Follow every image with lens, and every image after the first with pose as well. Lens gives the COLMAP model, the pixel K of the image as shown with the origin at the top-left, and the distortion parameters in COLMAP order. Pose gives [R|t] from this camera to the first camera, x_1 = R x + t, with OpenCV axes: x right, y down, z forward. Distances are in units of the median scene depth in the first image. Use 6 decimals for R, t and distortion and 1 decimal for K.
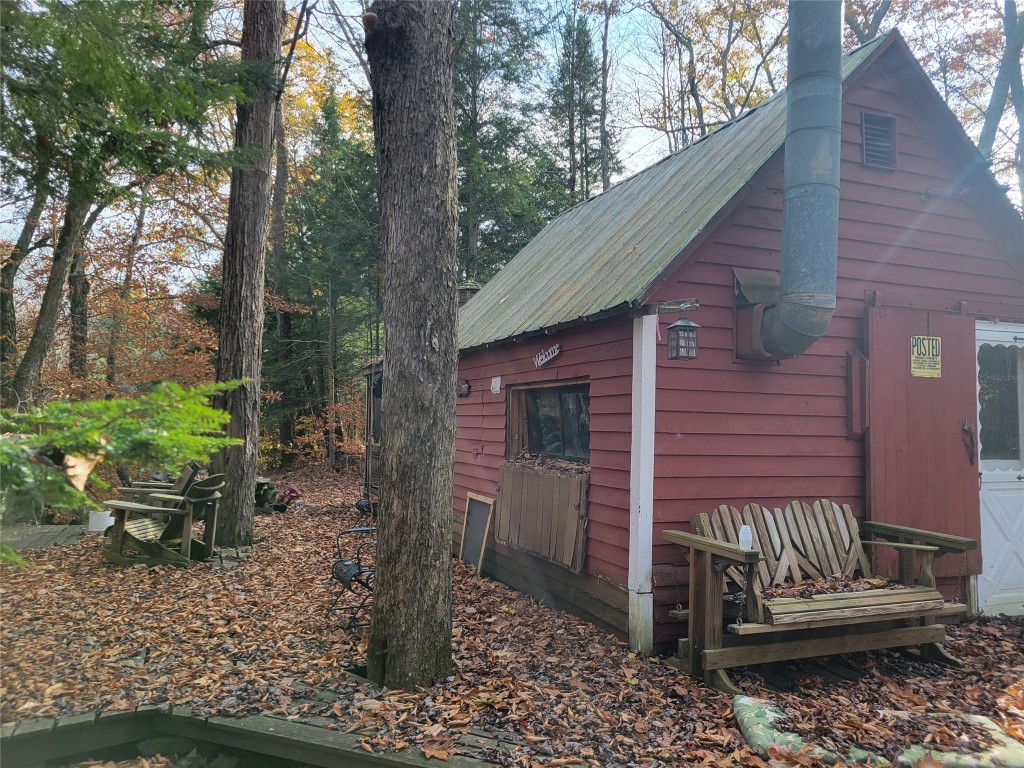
lens RADIAL K [[775.3, 0, 512.3], [0, 775.3, 380.3], [0, 0, 1]] dist [0.008499, 0.002673]
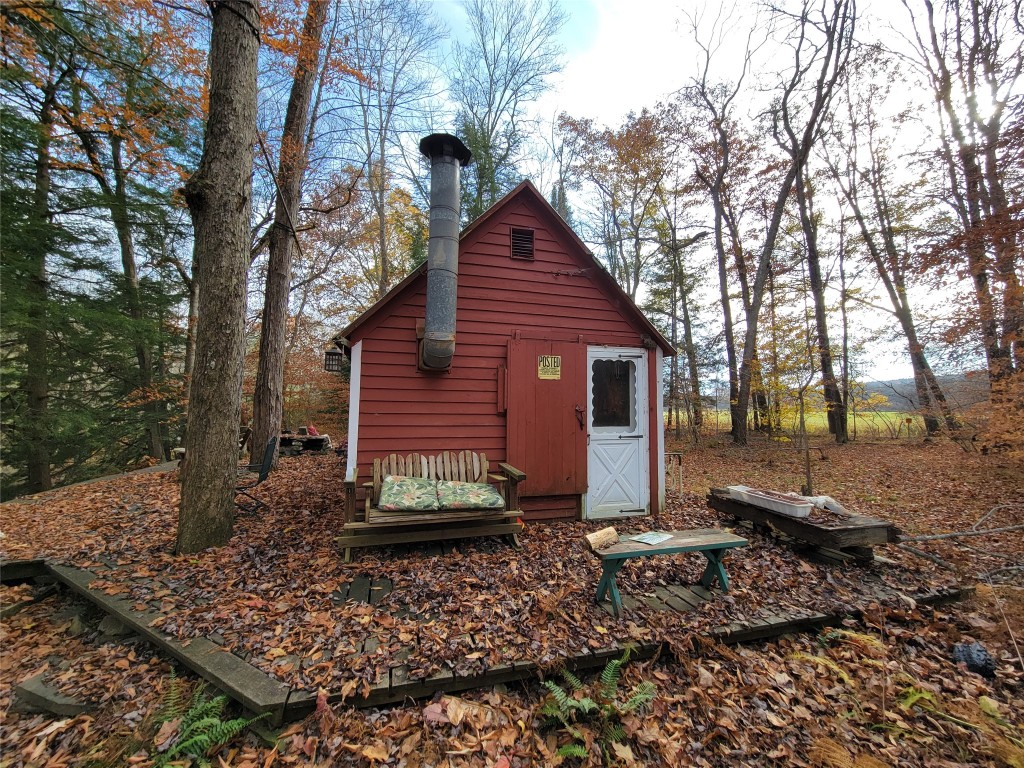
lens RADIAL K [[413.5, 0, 508.2], [0, 413.5, 383.3], [0, 0, 1]] dist [-0.003139, -0.000628]
pose [[0.996660, -0.013192, -0.080595, 0.531051], [0.013187, 0.999913, -0.000596, 0.004275], [0.080596, -0.000469, 0.996747, 0.078961]]
